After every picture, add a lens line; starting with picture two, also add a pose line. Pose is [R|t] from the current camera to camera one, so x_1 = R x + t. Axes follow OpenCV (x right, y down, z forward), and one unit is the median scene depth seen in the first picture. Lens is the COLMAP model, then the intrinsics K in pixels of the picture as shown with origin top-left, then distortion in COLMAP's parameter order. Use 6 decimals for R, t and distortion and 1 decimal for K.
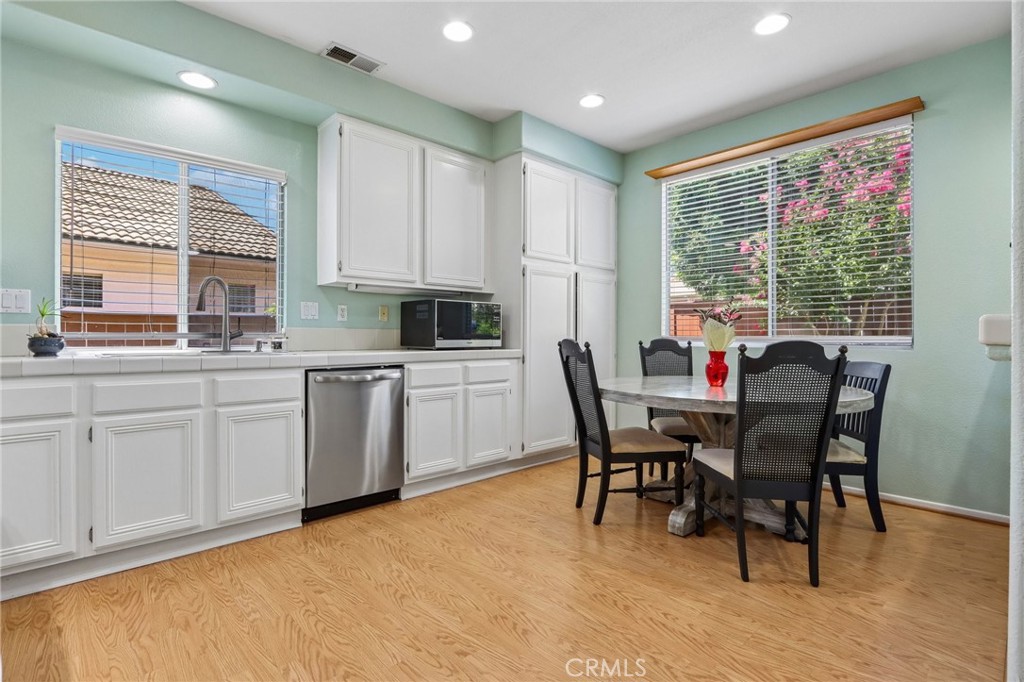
lens RADIAL K [[480.5, 0, 515.6], [0, 480.5, 345.3], [0, 0, 1]] dist [-0.010119, -0.000127]
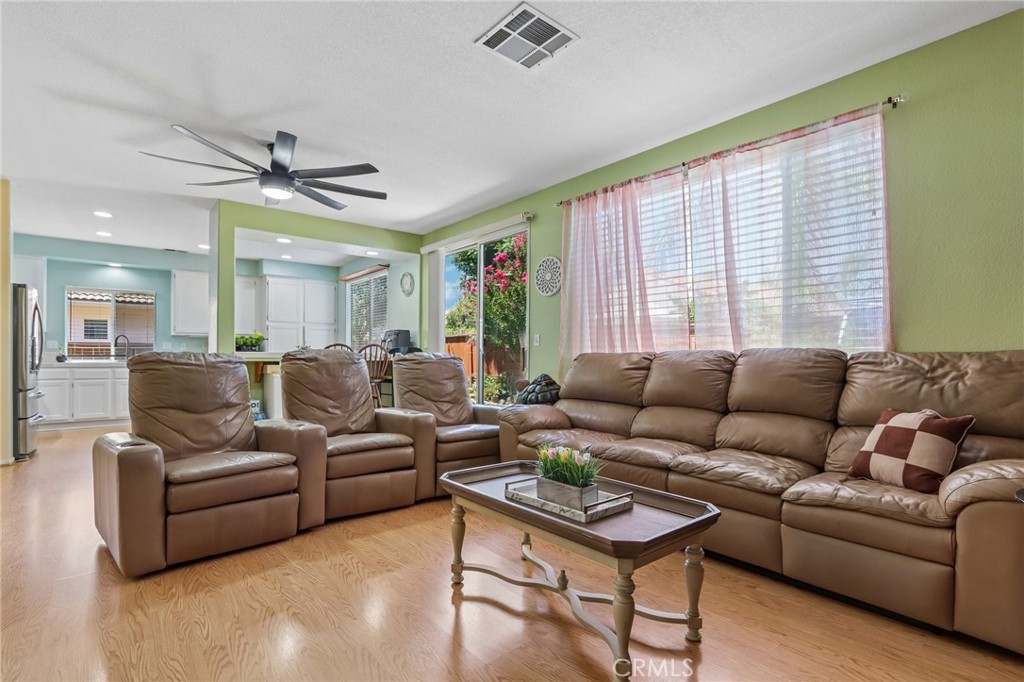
lens RADIAL K [[480.5, 0, 507.6], [0, 480.5, 341.9], [0, 0, 1]] dist [-0.010119, -0.000127]
pose [[0.999560, 0.008619, -0.028388, 1.430930], [-0.009660, 0.999278, -0.036734, -0.016376], [0.028051, 0.036992, 0.998922, -1.442727]]
